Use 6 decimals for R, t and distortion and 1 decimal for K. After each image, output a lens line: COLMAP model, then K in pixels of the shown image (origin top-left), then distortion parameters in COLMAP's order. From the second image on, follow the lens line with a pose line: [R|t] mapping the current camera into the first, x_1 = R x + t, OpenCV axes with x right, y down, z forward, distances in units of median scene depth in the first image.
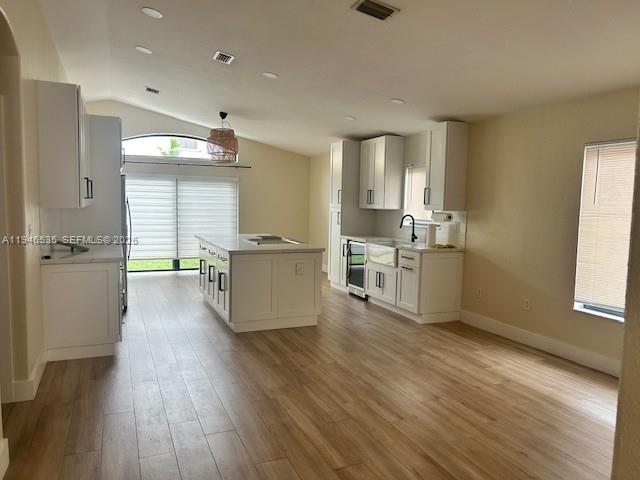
lens RADIAL K [[478.2, 0, 317.9], [0, 478.2, 244.3], [0, 0, 1]] dist [0.046860, -0.072295]
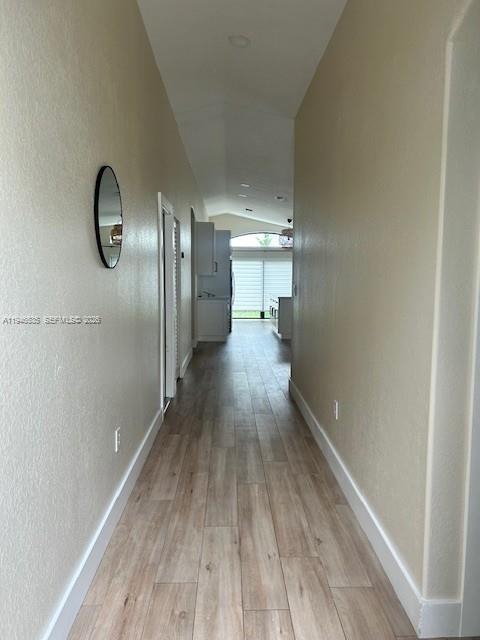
lens RADIAL K [[478.2, 0, 239.3], [0, 478.2, 322.1], [0, 0, 1]] dist [0.046860, -0.072295]
pose [[0.931071, 0.024392, -0.364021, 0.375713], [-0.021532, 0.999697, 0.011913, 0.091164], [0.364201, -0.003254, 0.931315, -0.879718]]
